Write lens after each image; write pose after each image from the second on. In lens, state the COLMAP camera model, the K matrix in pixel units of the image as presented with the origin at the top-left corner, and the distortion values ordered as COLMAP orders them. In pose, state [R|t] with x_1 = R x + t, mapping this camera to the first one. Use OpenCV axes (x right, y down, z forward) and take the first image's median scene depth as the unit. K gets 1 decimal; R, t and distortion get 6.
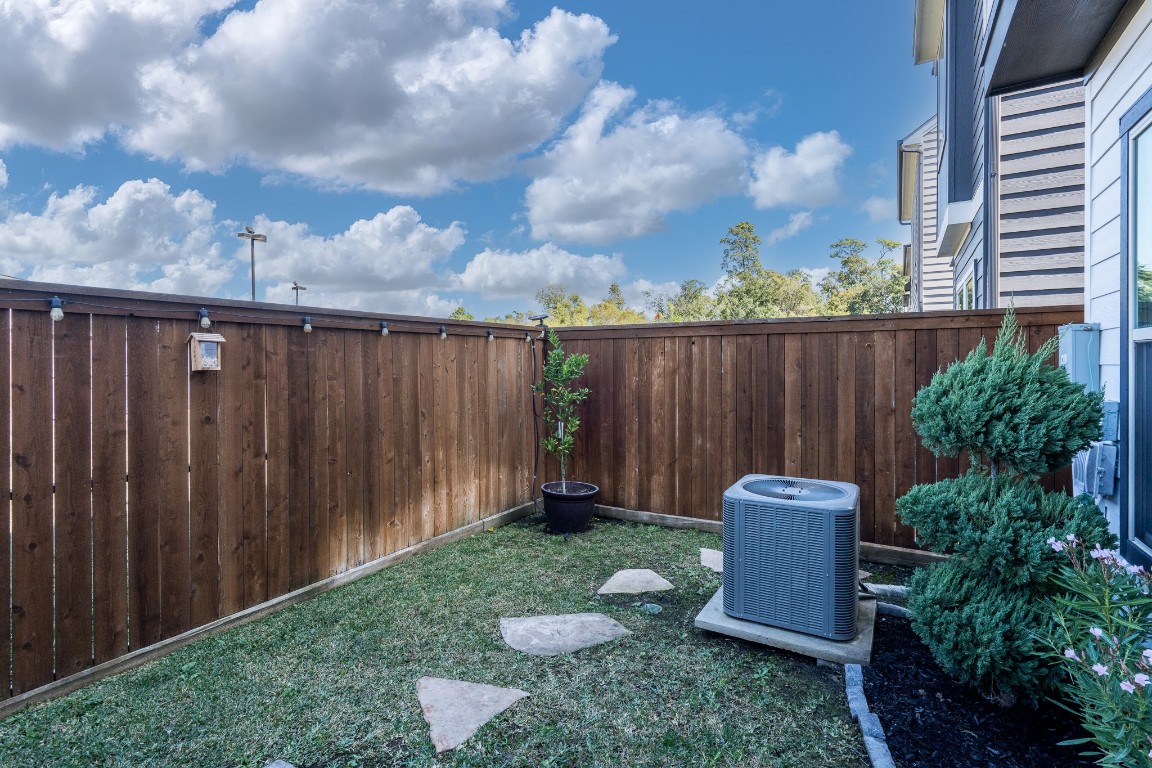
lens RADIAL K [[543.1, 0, 577.8], [0, 543.1, 373.7], [0, 0, 1]] dist [0.000224, -0.000128]
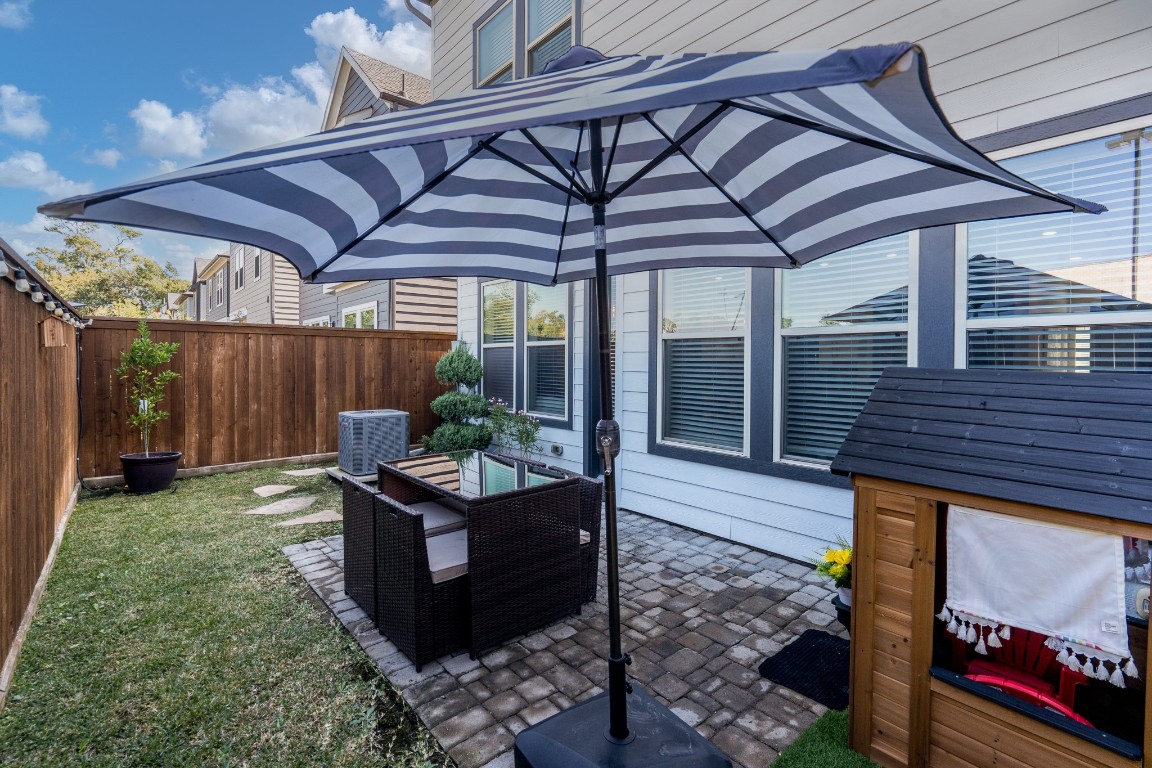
lens RADIAL K [[543.1, 0, 573.9], [0, 543.1, 372.3], [0, 0, 1]] dist [0.000224, -0.000128]
pose [[0.334435, -0.010070, 0.942365, -0.841413], [0.011410, 0.999913, 0.006636, 0.032642], [-0.942350, 0.008533, 0.334521, -0.274646]]
